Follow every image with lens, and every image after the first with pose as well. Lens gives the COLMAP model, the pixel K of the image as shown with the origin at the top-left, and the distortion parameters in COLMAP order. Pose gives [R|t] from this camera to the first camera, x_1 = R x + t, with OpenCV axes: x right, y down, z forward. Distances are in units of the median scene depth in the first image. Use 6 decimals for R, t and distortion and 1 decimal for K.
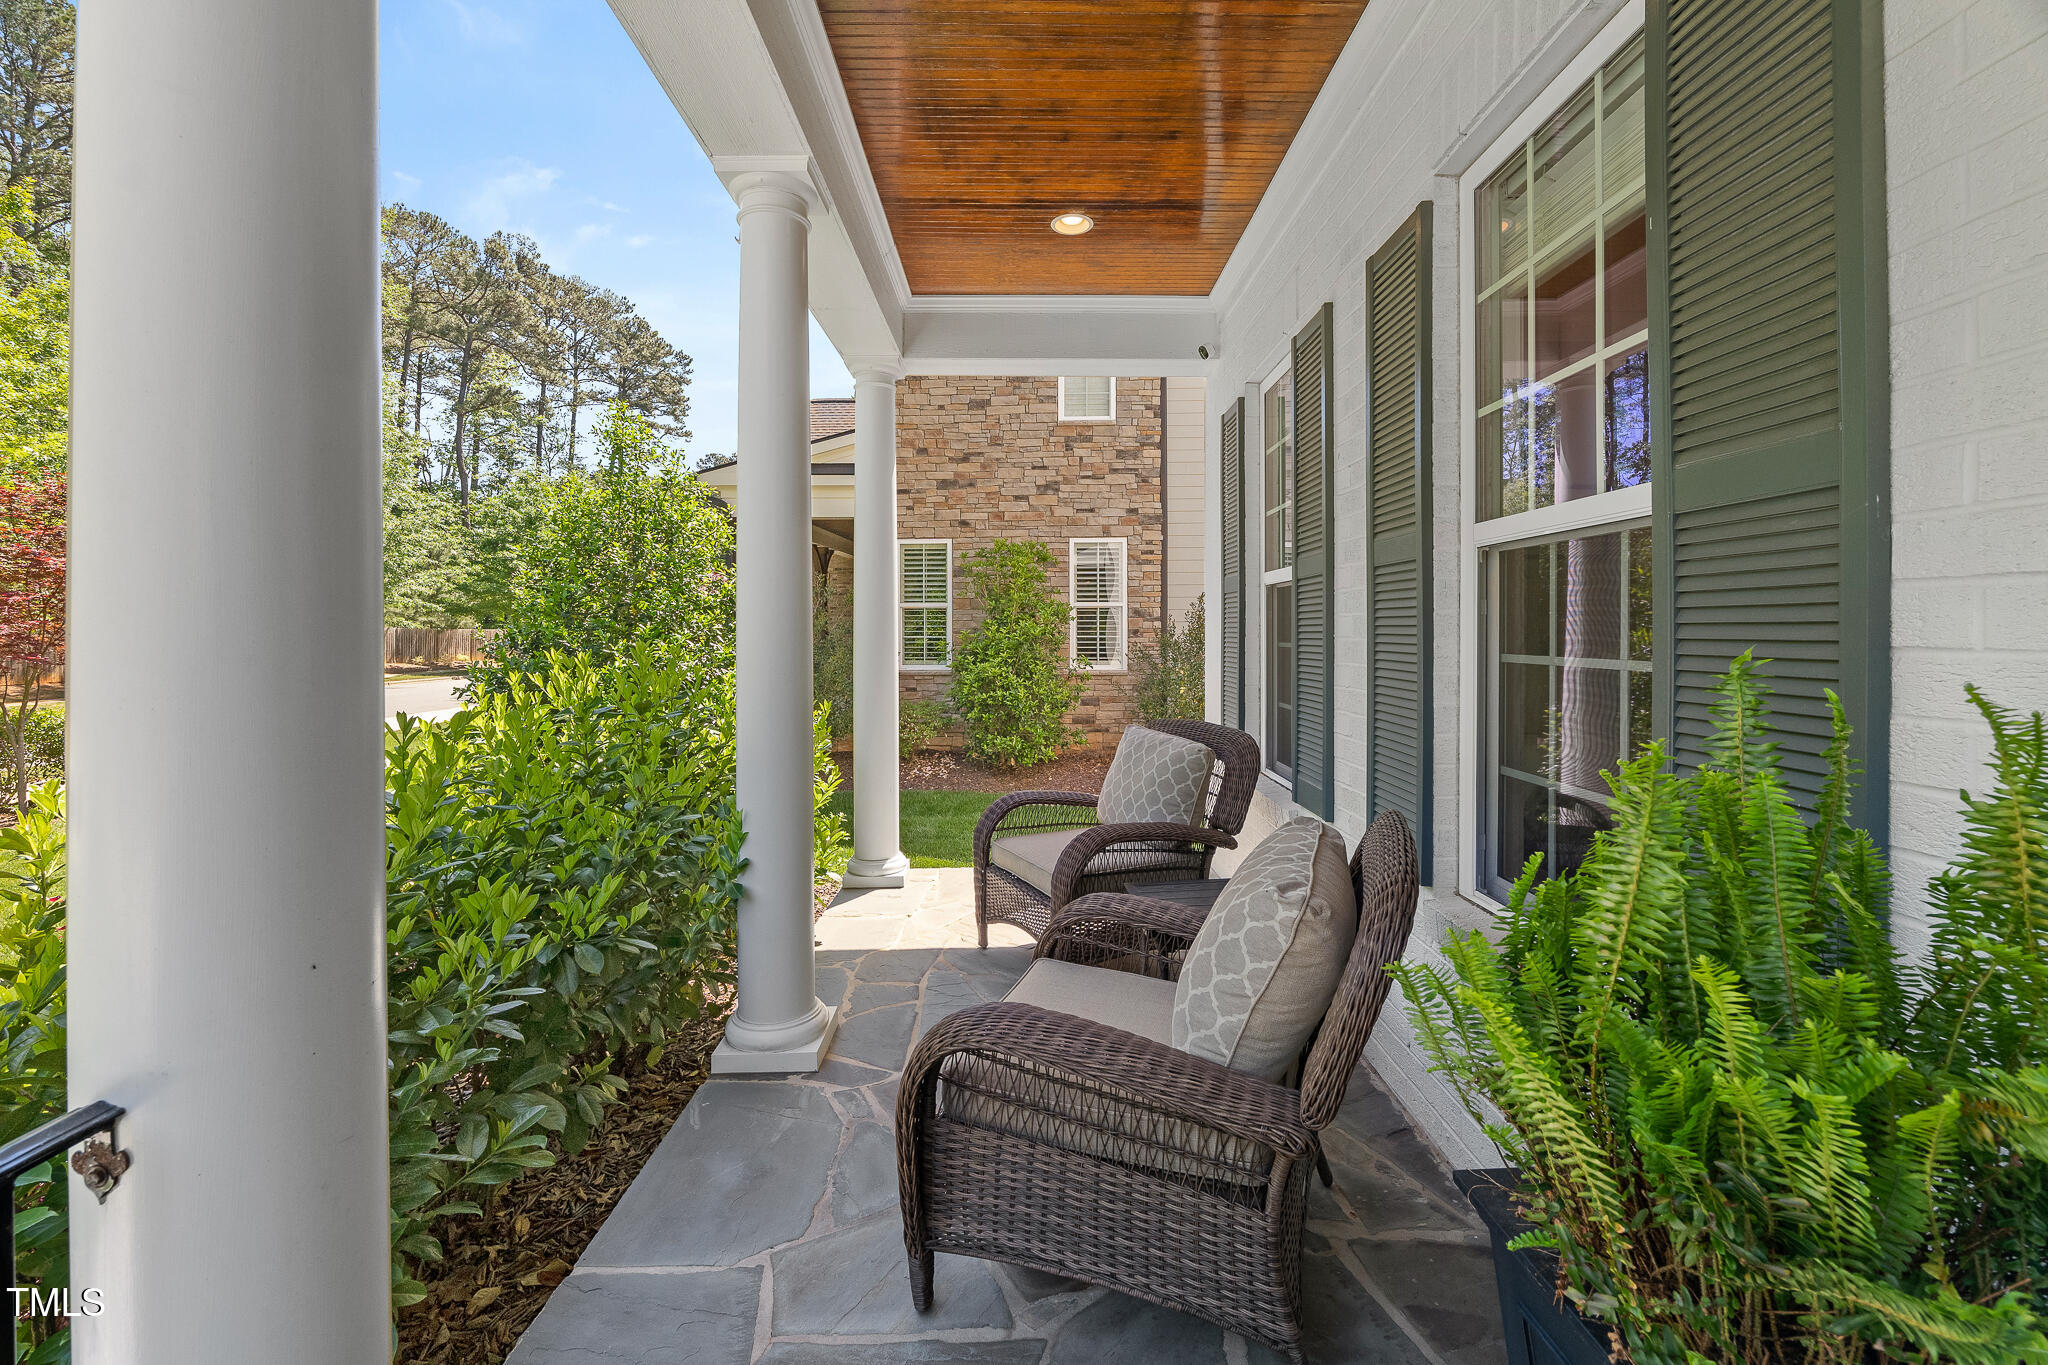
lens RADIAL K [[853.0, 0, 1034.8], [0, 853.0, 629.6], [0, 0, 1]] dist [-0.008696, 0.000171]
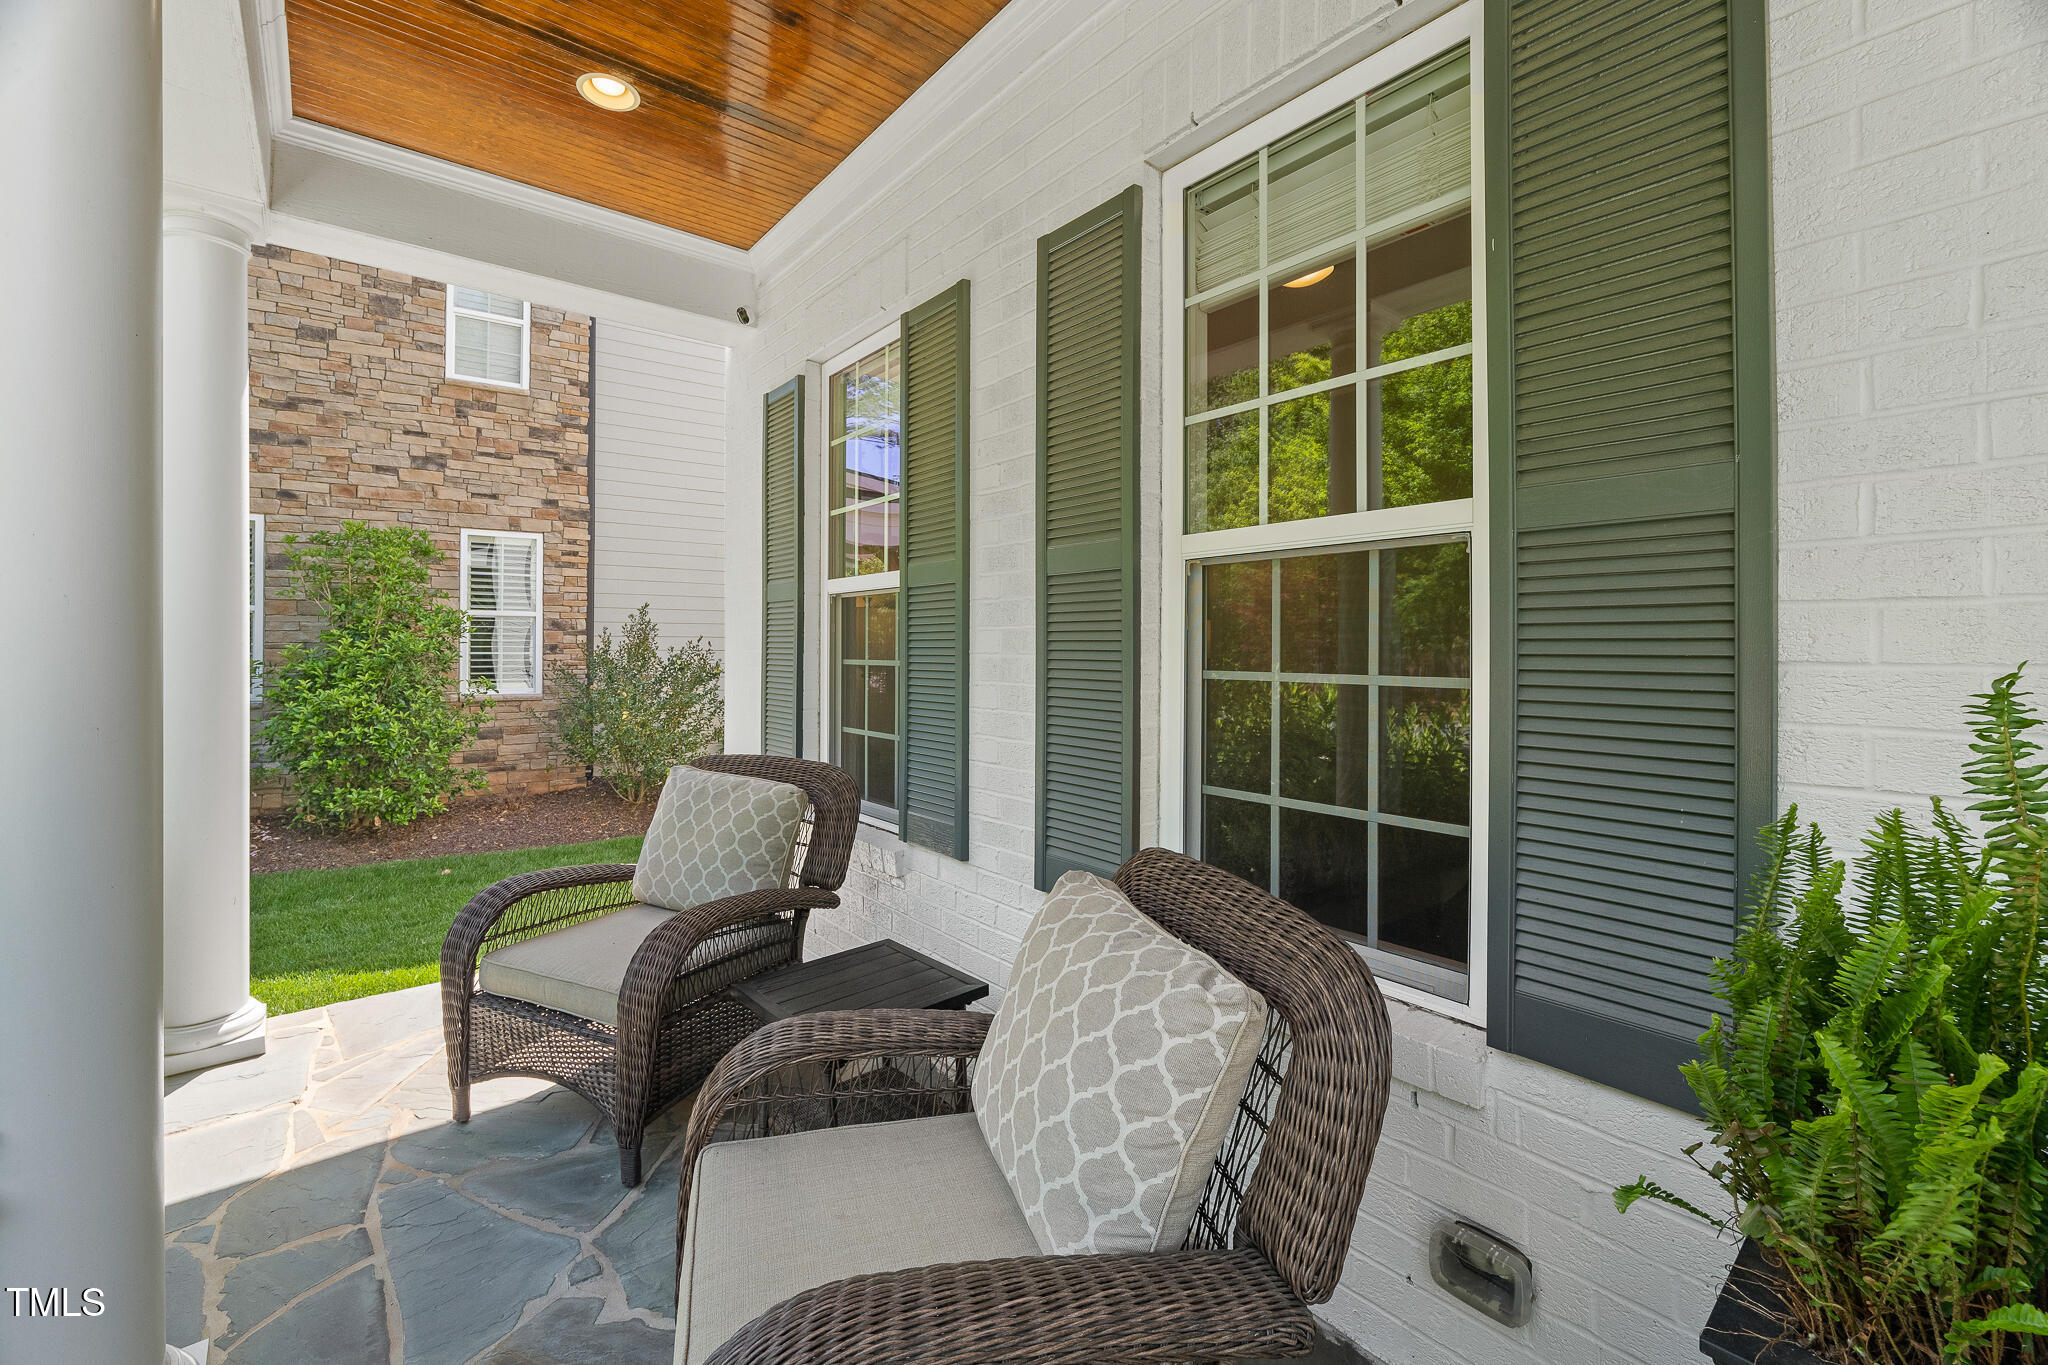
lens RADIAL K [[851.4, 0, 1020.5], [0, 851.4, 642.6], [0, 0, 1]] dist [-0.010357, -0.000159]
pose [[0.784373, 0.007362, 0.620246, -0.041414], [-0.004684, 0.999971, -0.005944, 0.000628], [-0.620272, 0.001757, 0.784385, 0.067697]]
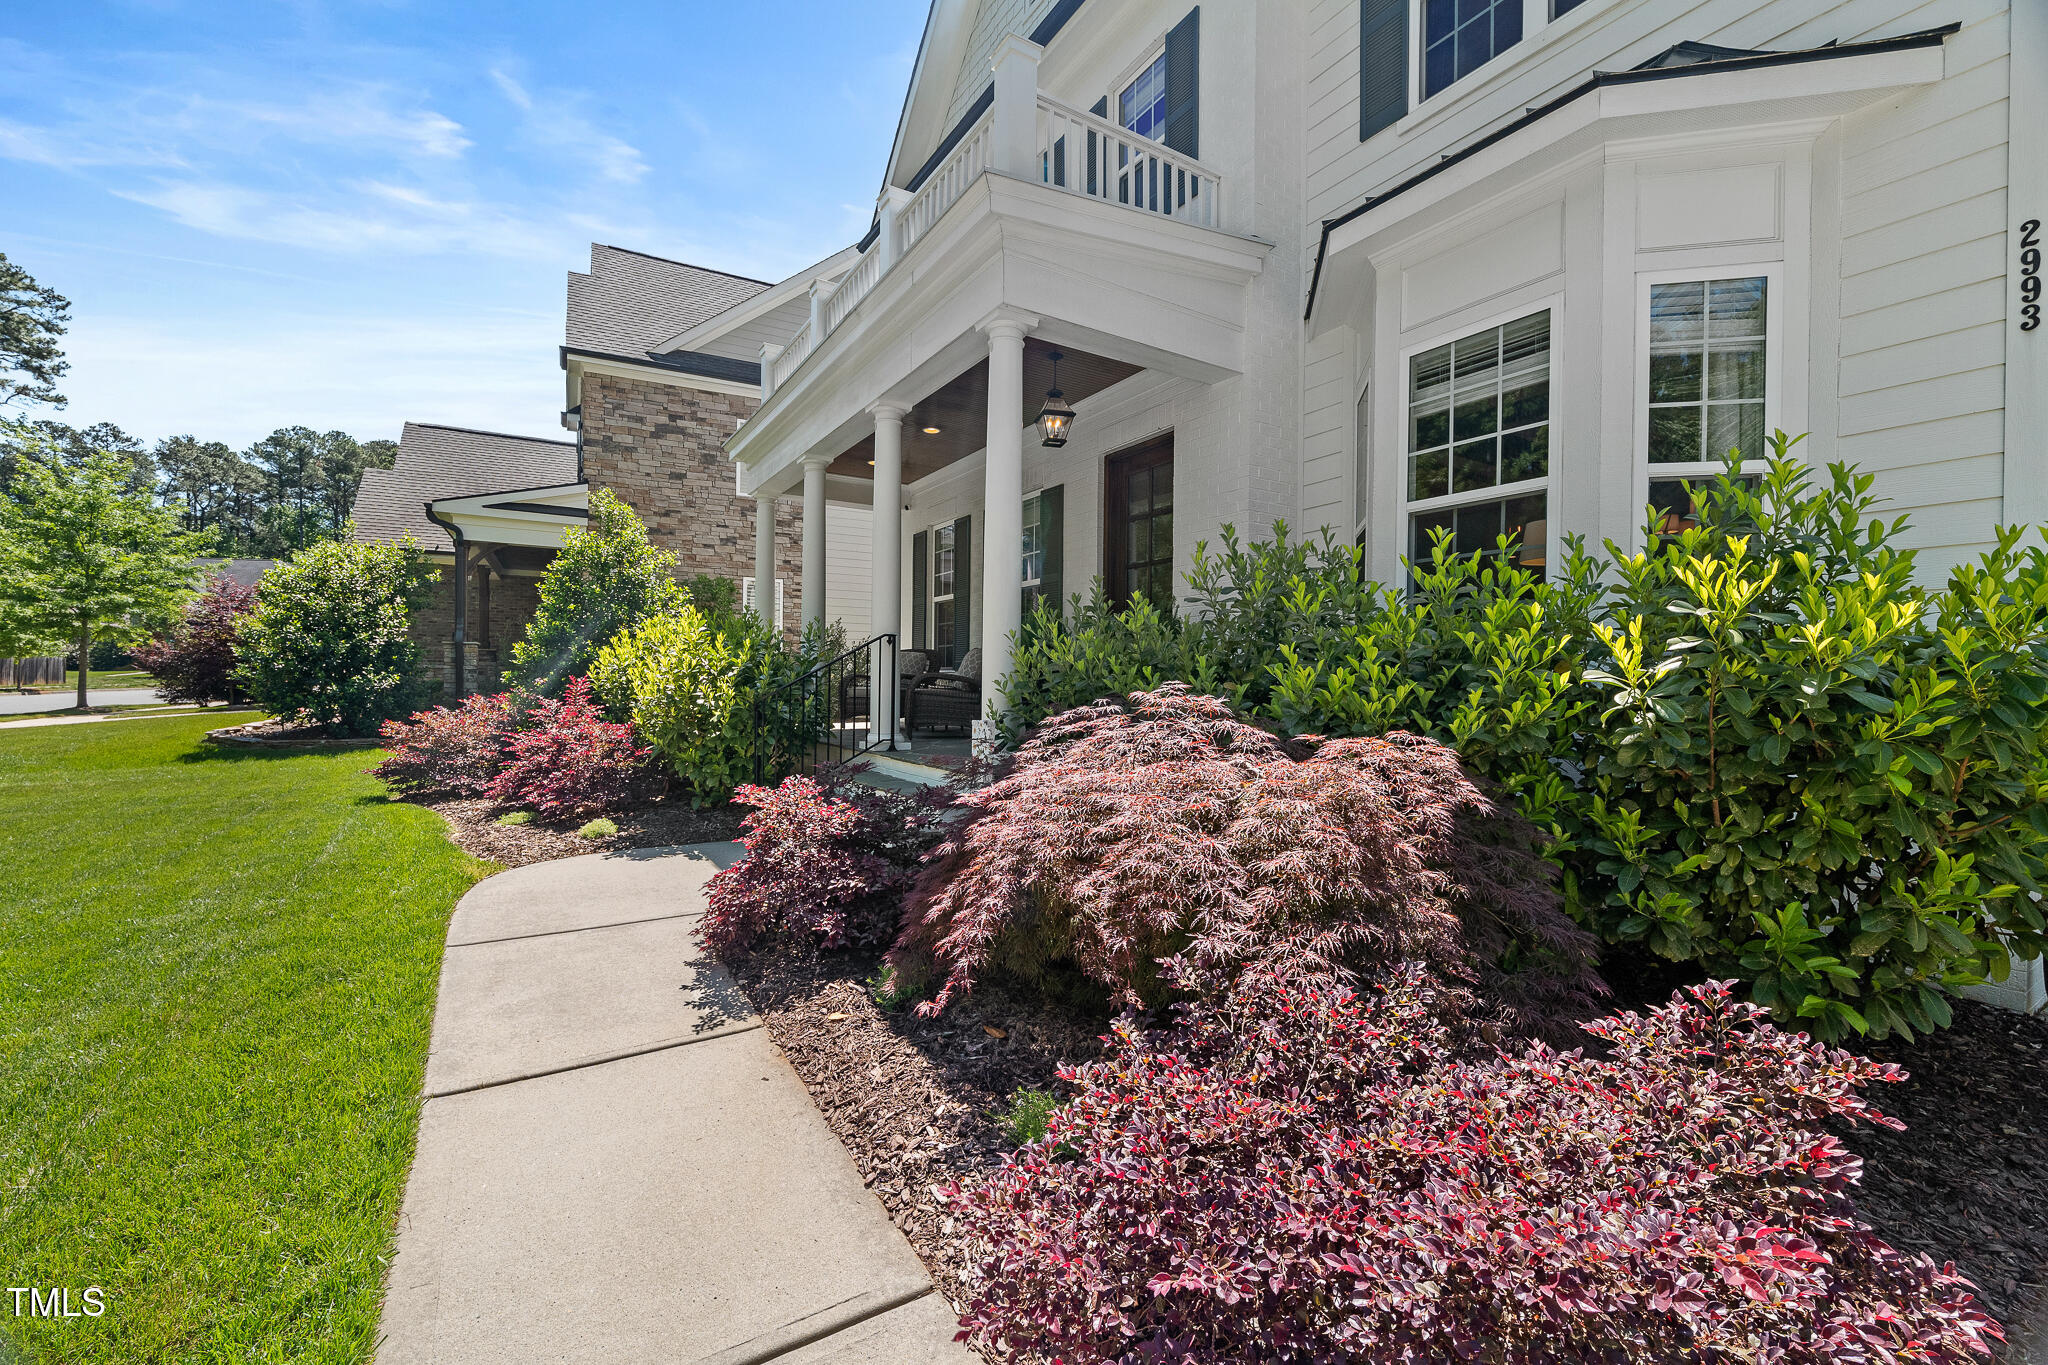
lens RADIAL K [[838.0, 0, 1024.8], [0, 838.0, 683.7], [0, 0, 1]] dist [-0.008314, 0.000103]
pose [[0.857809, 0.011926, 0.513831, -0.296632], [-0.014342, 0.999897, 0.000734, 0.070915], [-0.513769, -0.007999, 0.857891, -0.501532]]
